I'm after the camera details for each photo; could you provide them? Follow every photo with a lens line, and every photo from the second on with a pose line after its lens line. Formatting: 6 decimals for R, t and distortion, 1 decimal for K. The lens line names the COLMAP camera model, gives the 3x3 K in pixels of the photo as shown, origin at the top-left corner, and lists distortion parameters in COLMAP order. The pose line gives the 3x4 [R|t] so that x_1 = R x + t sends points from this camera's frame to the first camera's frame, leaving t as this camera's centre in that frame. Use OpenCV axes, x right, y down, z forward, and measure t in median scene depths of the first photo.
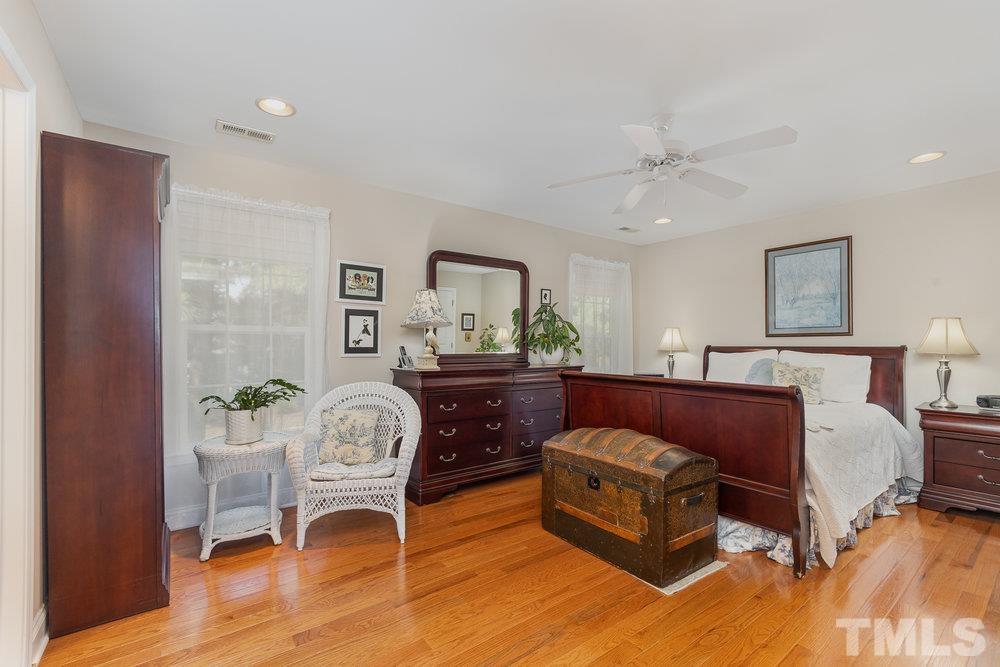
lens RADIAL K [[434.8, 0, 500.1], [0, 434.8, 338.7], [0, 0, 1]] dist [-0.002968, 0.000680]
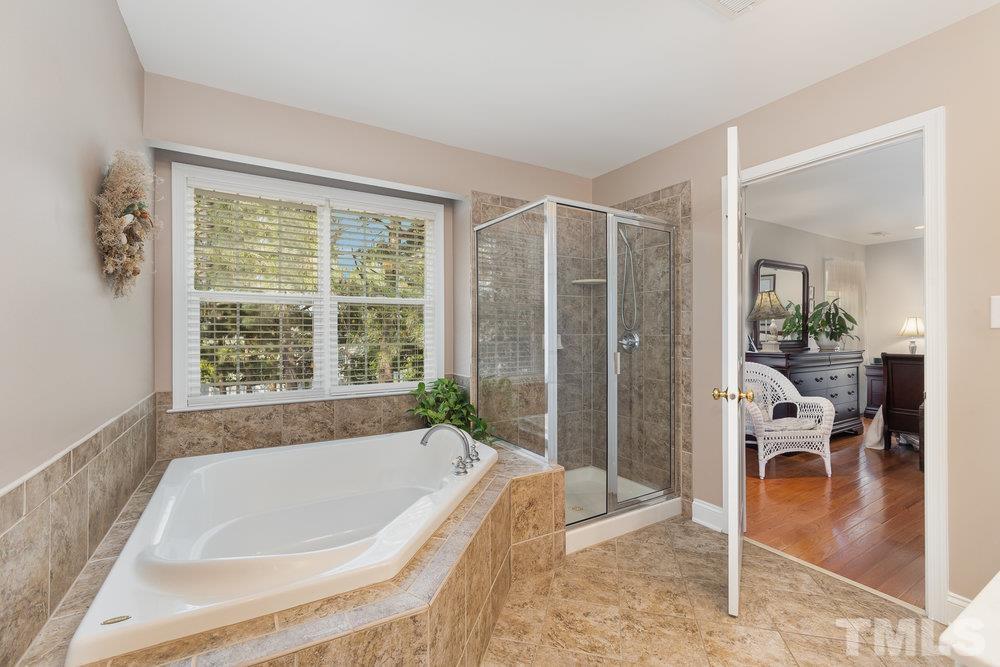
lens RADIAL K [[434.8, 0, 501.7], [0, 434.8, 331.6], [0, 0, 1]] dist [-0.002968, 0.000680]
pose [[0.995056, -0.007892, -0.099003, -0.853459], [0.008173, 0.999964, 0.002435, -0.000638], [0.098980, -0.003233, 0.995084, -0.354803]]
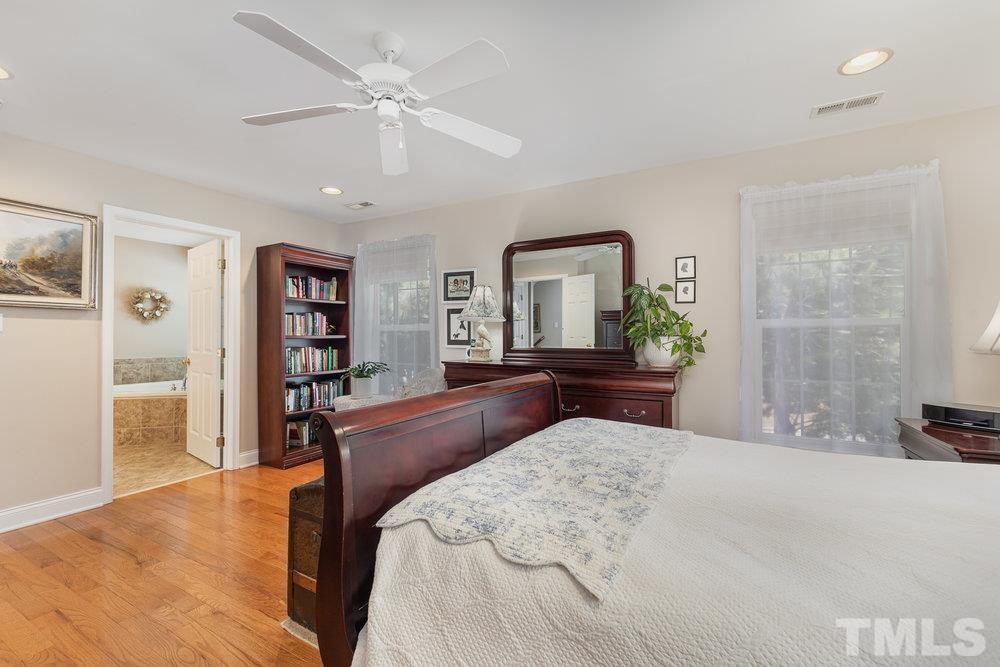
lens RADIAL K [[434.8, 0, 501.5], [0, 434.8, 330.7], [0, 0, 1]] dist [-0.002968, 0.000680]
pose [[0.378649, -0.007709, -0.925508, 0.843869], [0.006569, 0.999963, -0.005642, 0.001699], [0.925517, -0.003943, 0.378685, 0.663940]]
